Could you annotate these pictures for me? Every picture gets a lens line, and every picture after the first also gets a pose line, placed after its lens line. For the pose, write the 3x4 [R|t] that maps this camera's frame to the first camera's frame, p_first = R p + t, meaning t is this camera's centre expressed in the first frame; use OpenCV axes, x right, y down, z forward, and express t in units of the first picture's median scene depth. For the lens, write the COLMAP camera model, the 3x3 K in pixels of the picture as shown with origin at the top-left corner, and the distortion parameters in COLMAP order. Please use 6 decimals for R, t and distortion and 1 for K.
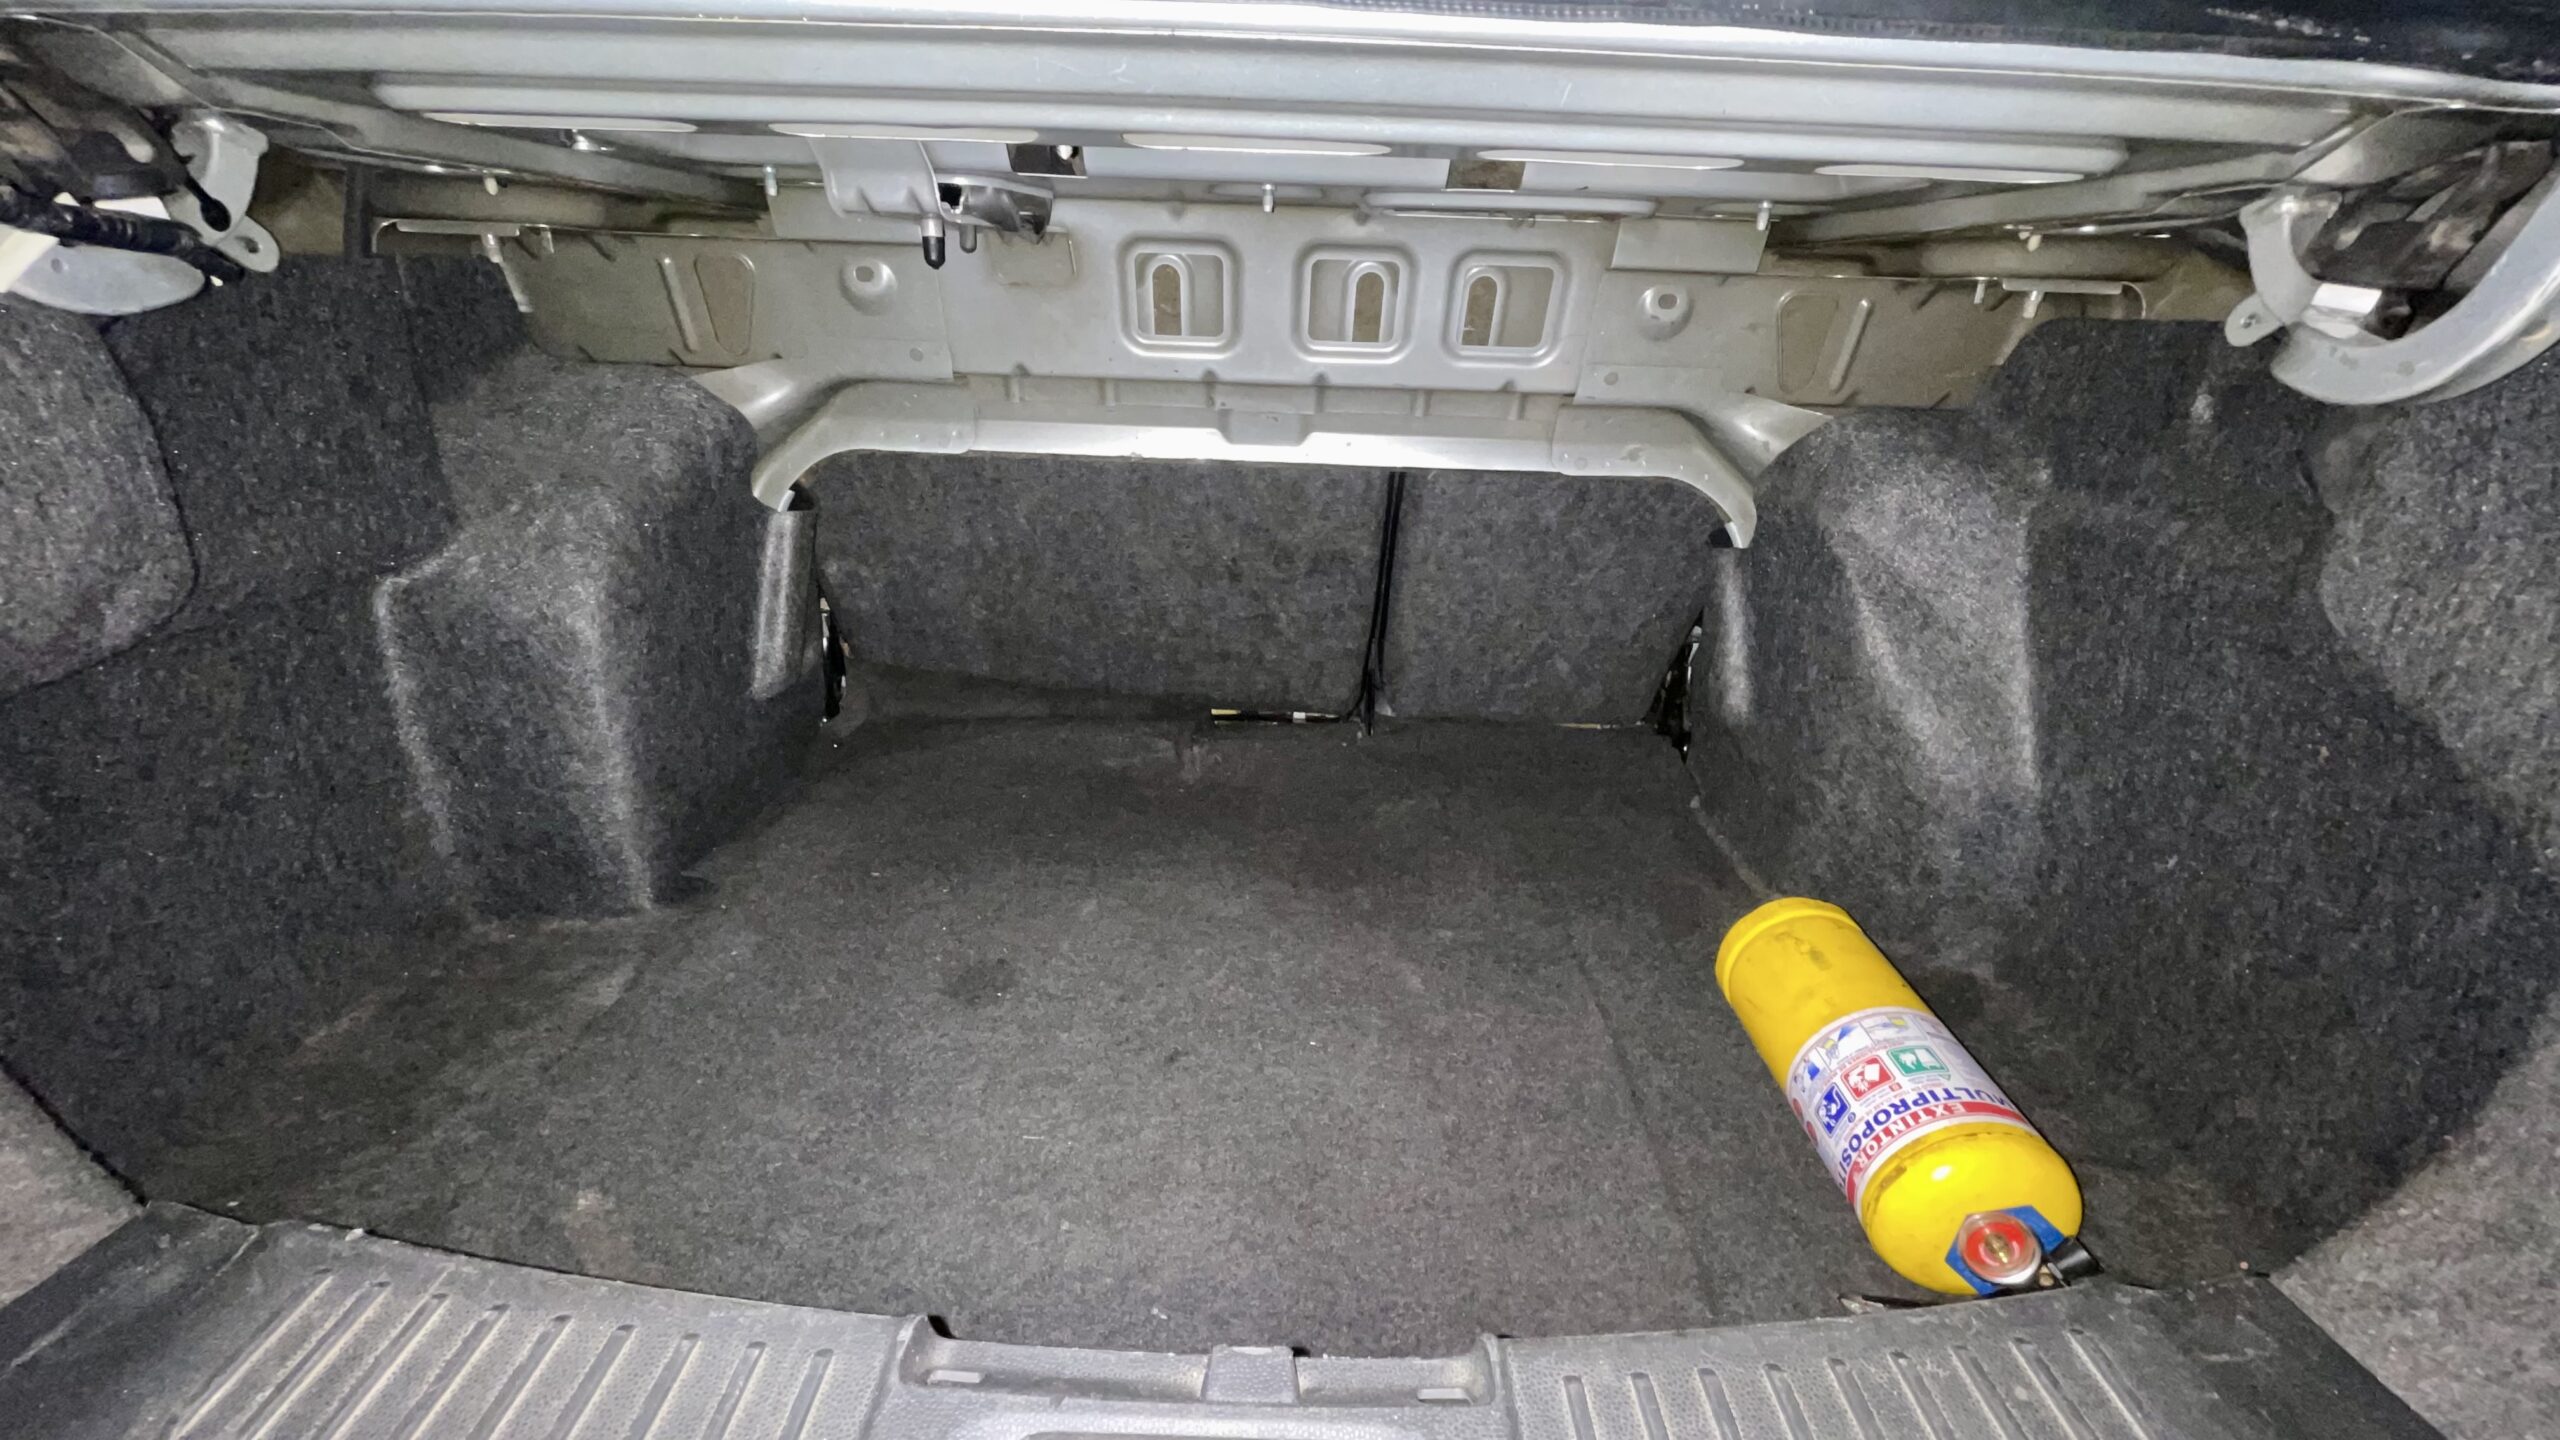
lens RADIAL K [[1028.9, 0, 1265.0], [0, 1028.9, 717.8], [0, 0, 1]] dist [-0.026851, 0.007549]
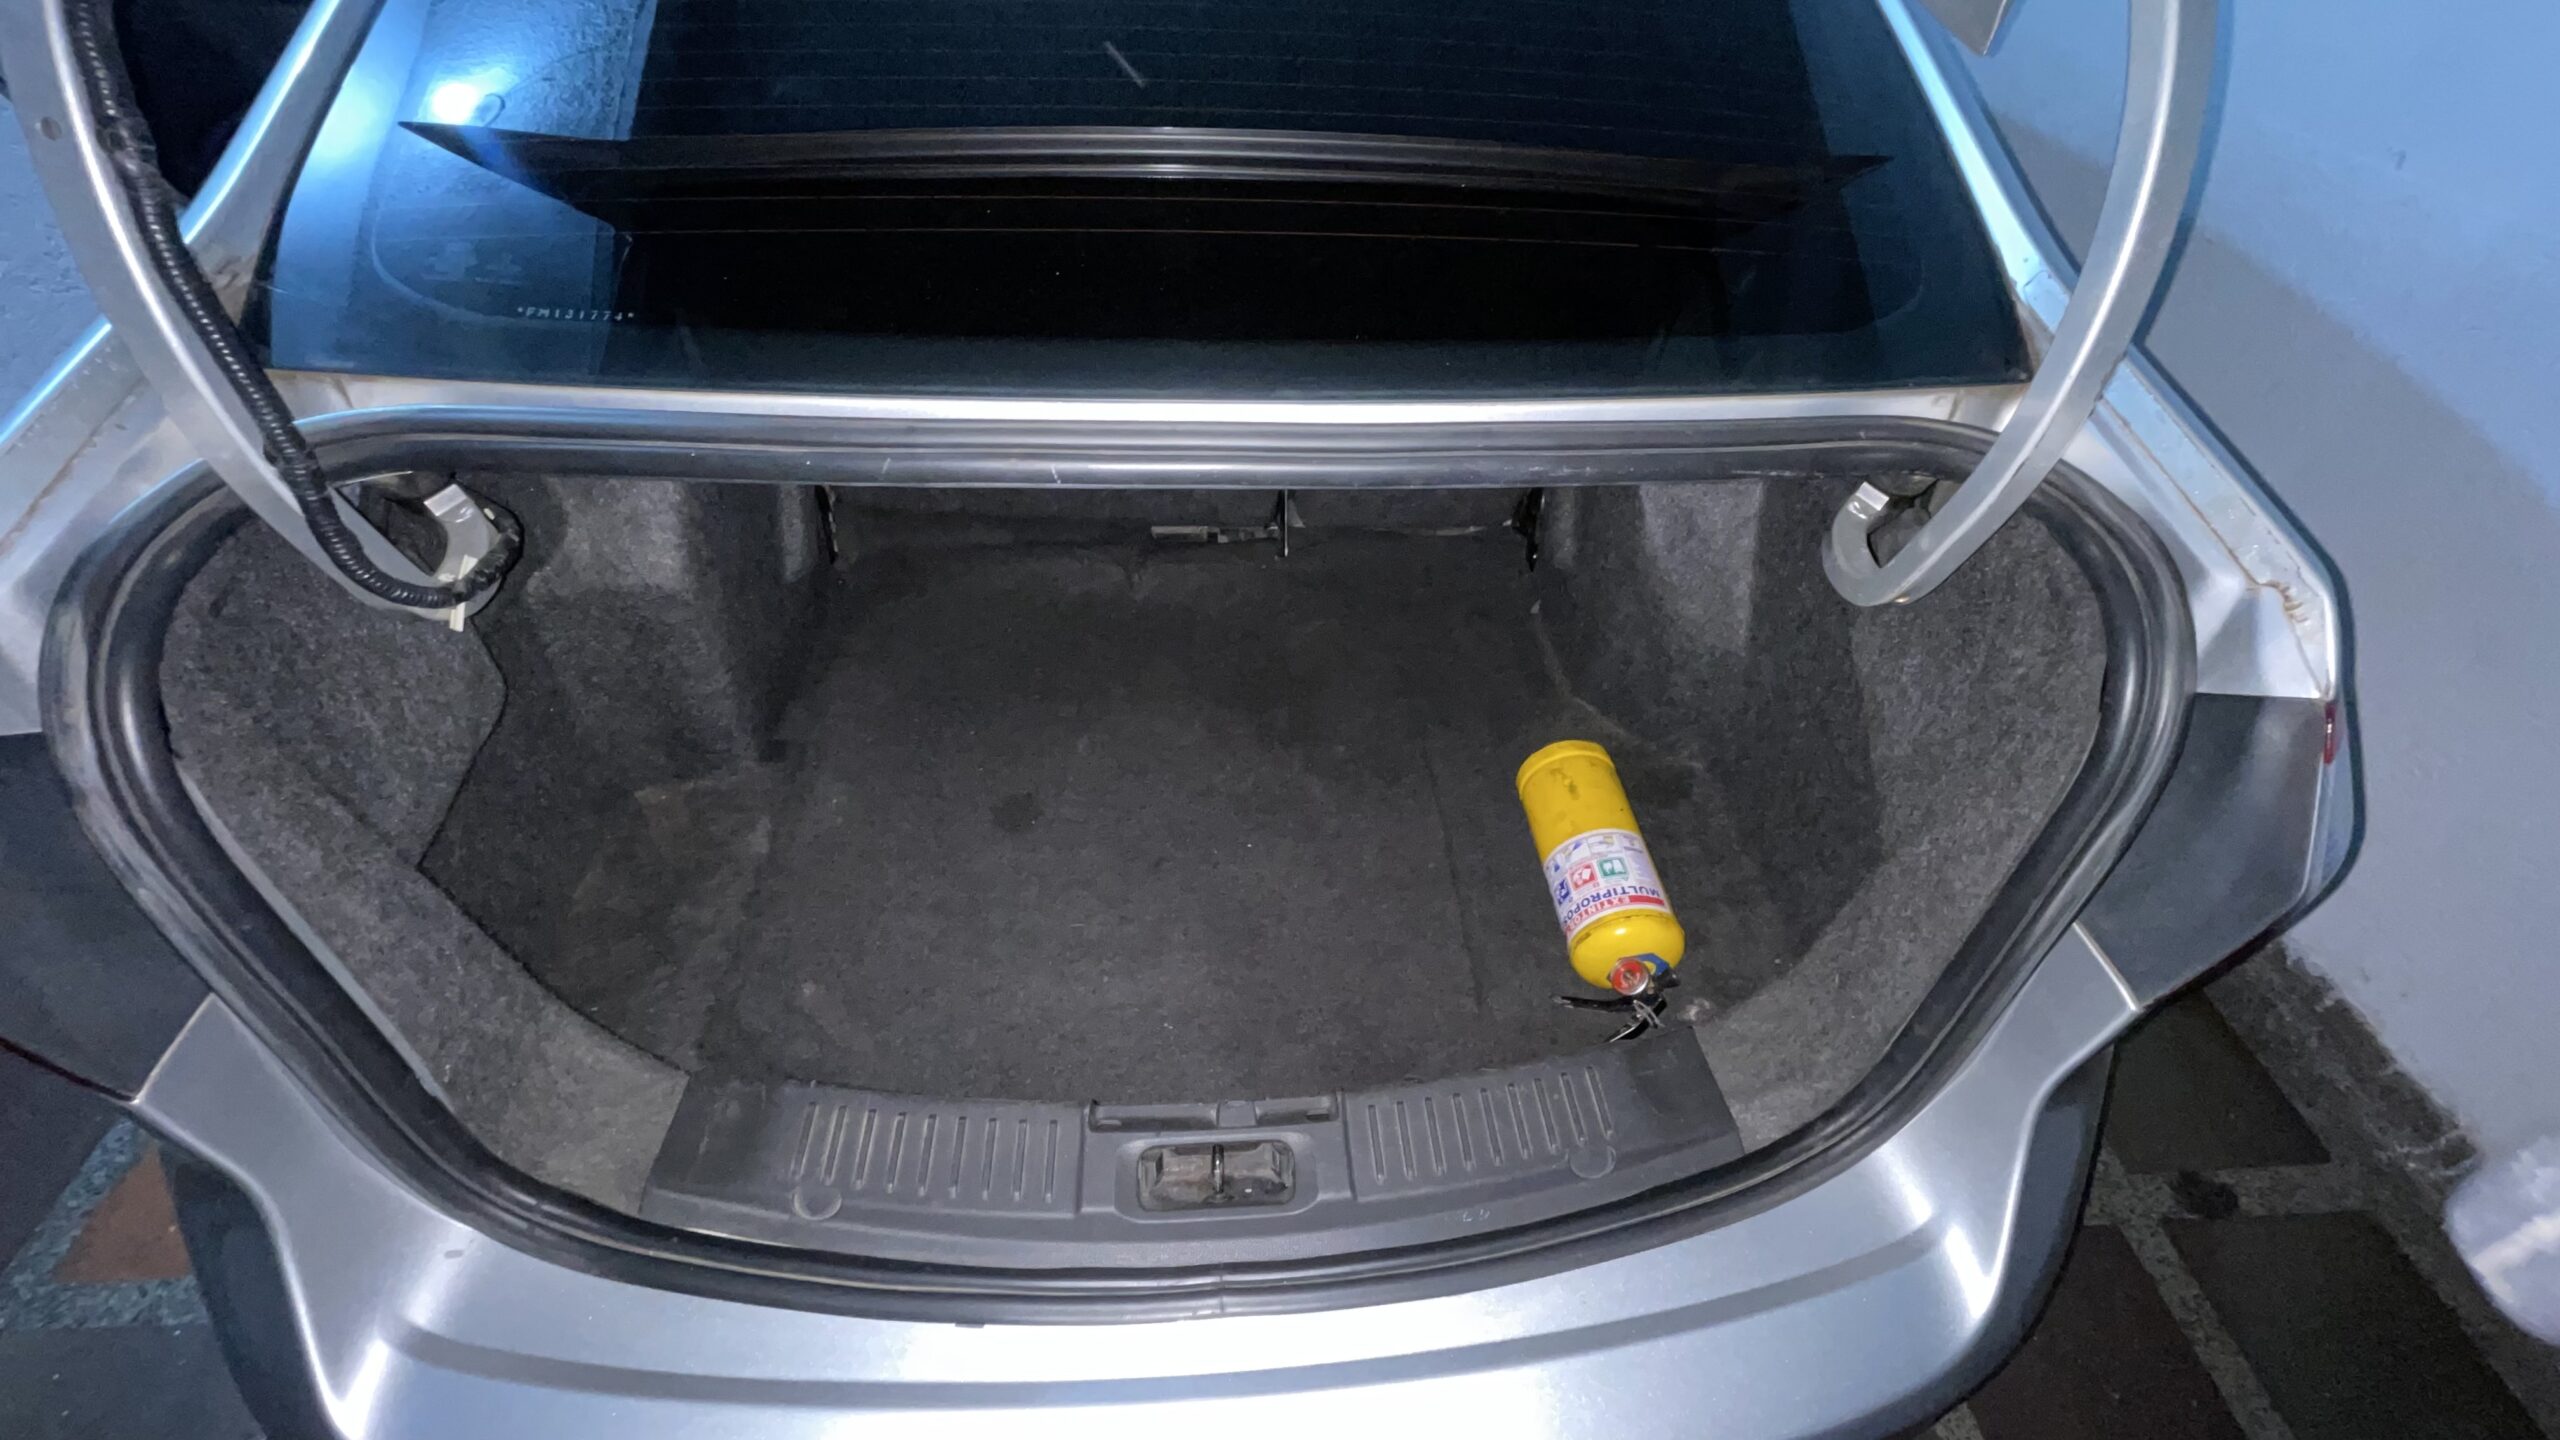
lens RADIAL K [[1028.9, 0, 1265.0], [0, 1028.9, 717.8], [0, 0, 1]] dist [-0.026851, 0.007549]
pose [[0.996263, -0.049828, 0.070547, -0.029589], [0.020018, 0.927776, 0.372600, -0.449261], [-0.084017, -0.369795, 0.925307, -0.356466]]
